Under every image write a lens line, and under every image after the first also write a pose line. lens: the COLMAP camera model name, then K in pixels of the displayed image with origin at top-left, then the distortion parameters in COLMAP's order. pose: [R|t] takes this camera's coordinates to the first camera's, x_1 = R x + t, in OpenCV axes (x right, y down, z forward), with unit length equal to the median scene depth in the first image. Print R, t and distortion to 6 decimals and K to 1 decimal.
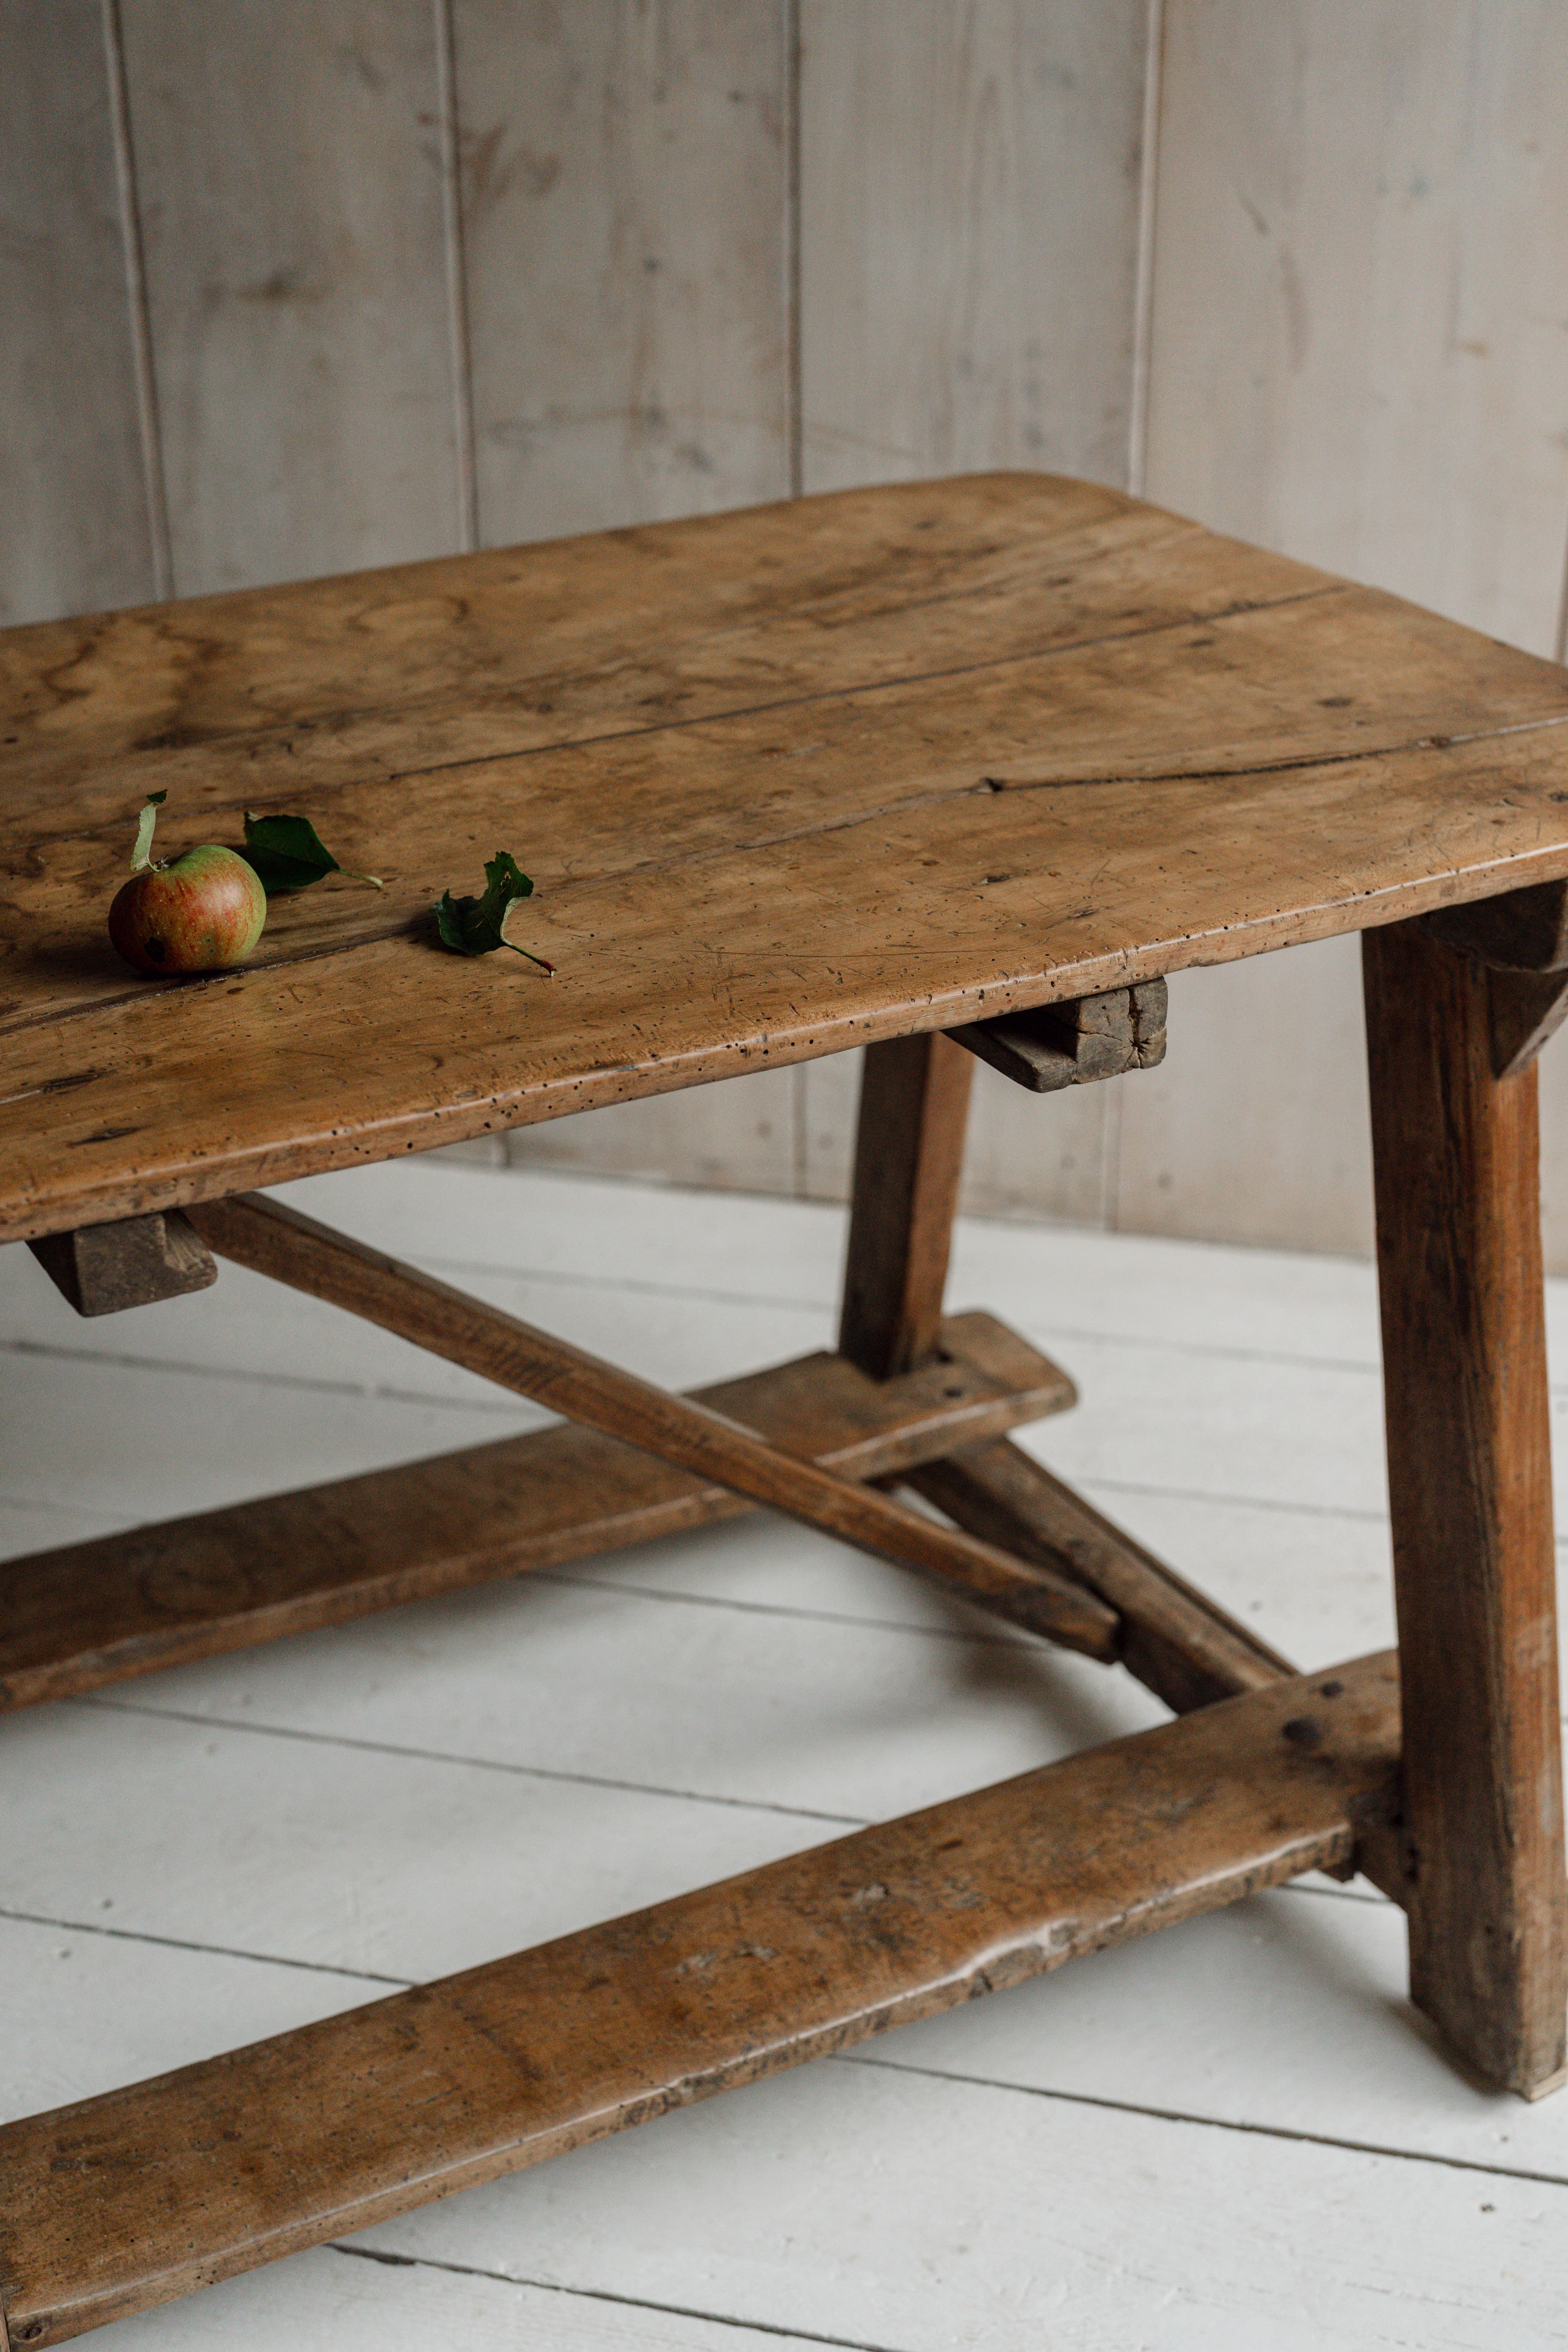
lens RADIAL K [[3243.1, 0, 780.4], [0, 3243.1, 1199.0], [0, 0, 1]] dist [0.007284, 0.000000]
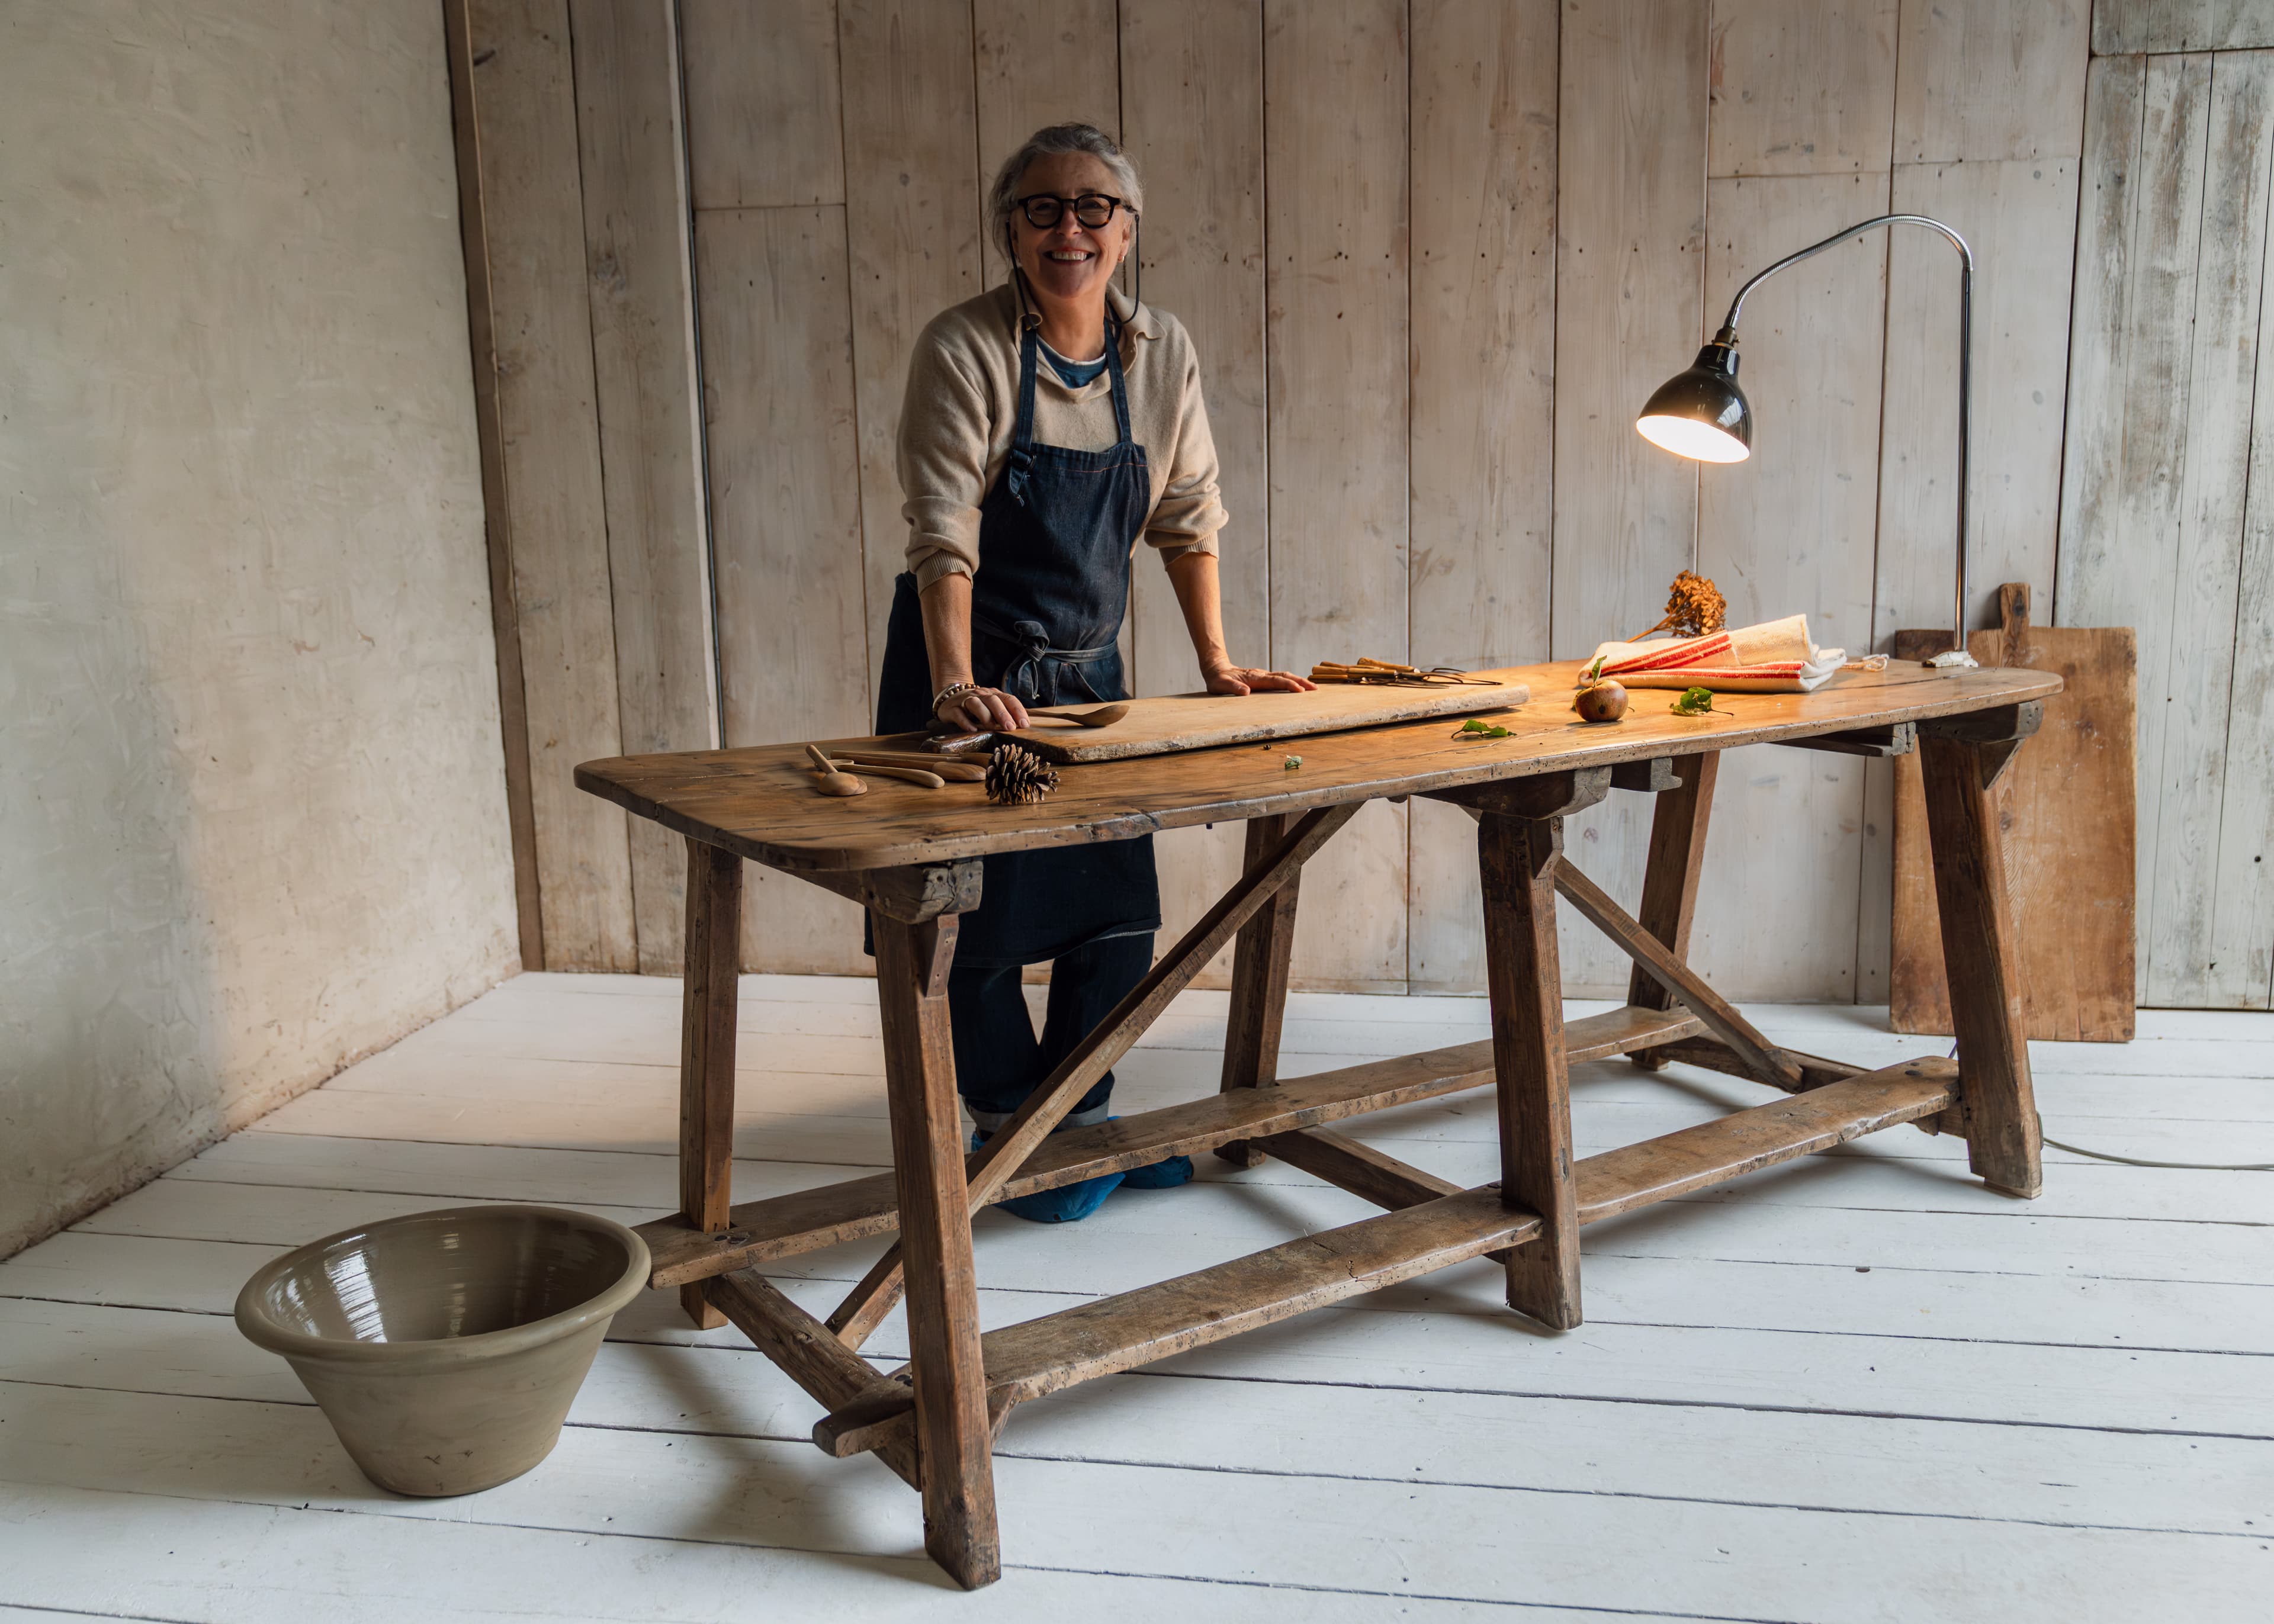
lens RADIAL K [[1970.9, 0, 1171.1], [0, 1970.9, 819.7], [0, 0, 1]] dist [-0.018480, 0.009787]
pose [[0.995394, -0.028021, 0.091687, -0.566891], [0.052771, 0.958563, -0.279950, 0.378911], [-0.080043, 0.283499, 0.955626, -0.506527]]
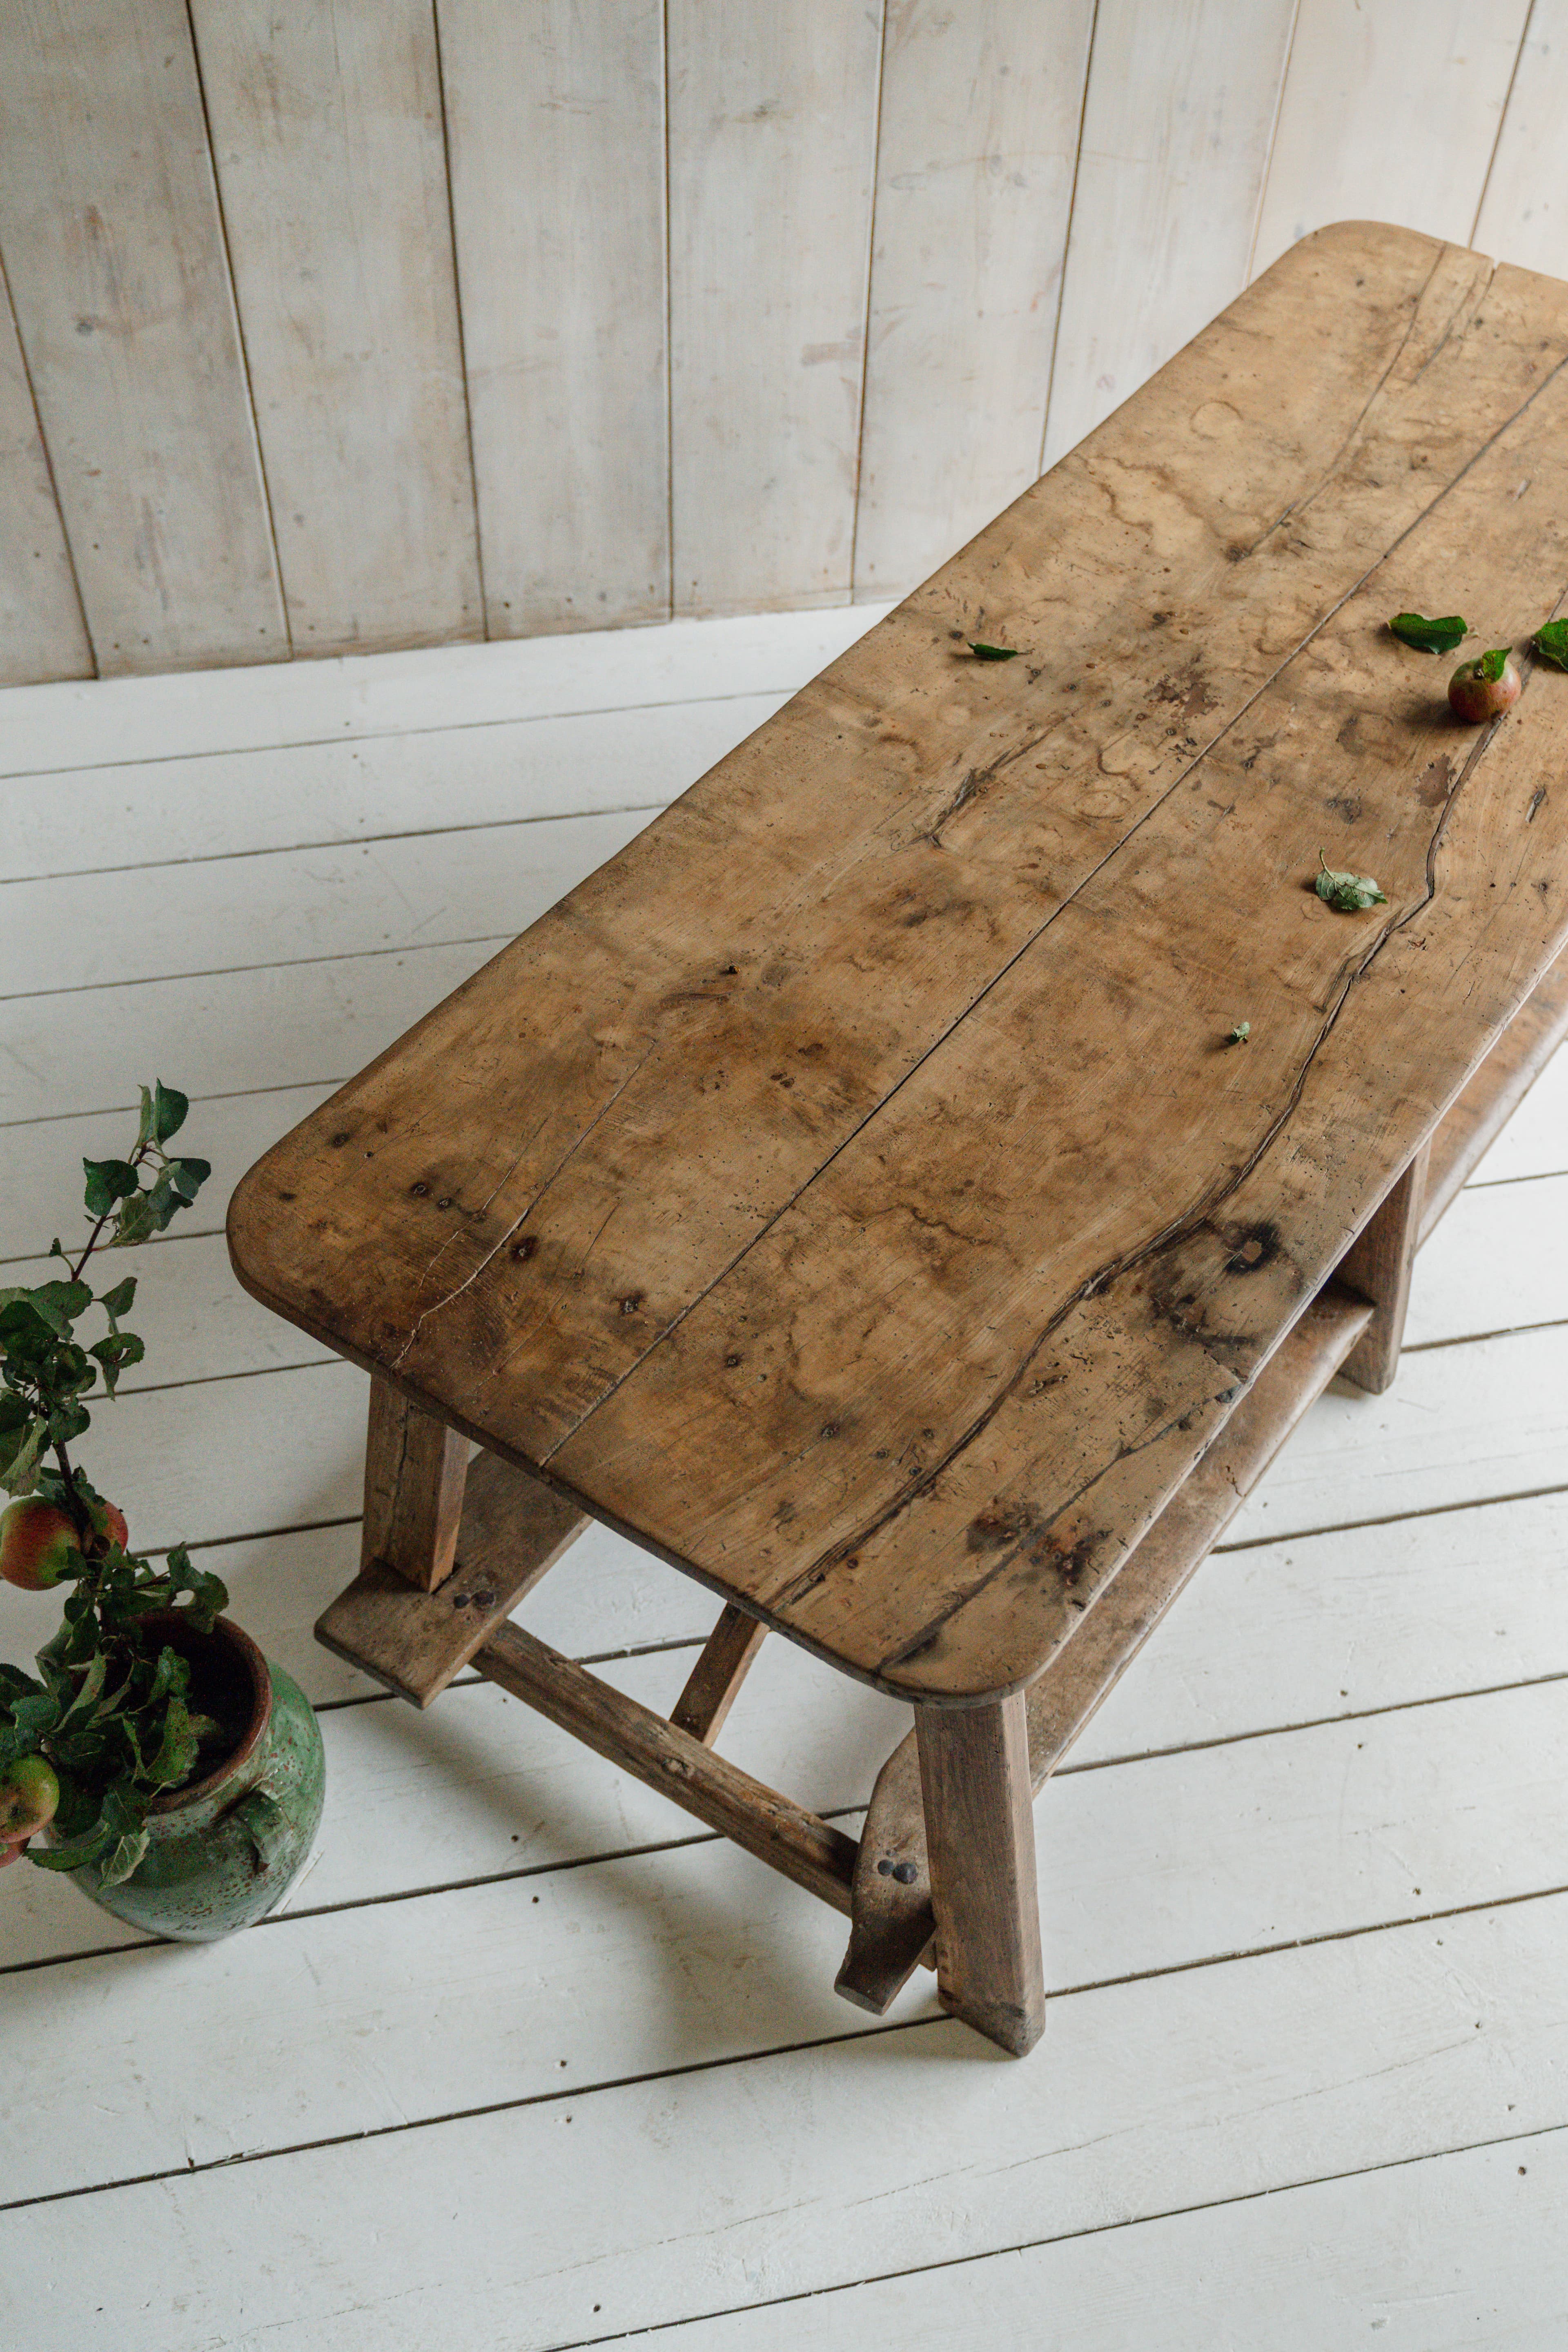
lens RADIAL K [[2406.5, 0, 781.7], [0, 2406.5, 1174.3], [0, 0, 1]] dist [-0.003771, 0.000000]
pose [[0.892982, -0.322587, 0.313879, -0.921748], [0.173323, 0.890046, 0.421637, -0.425365], [-0.415382, -0.322112, 0.850707, -0.215302]]
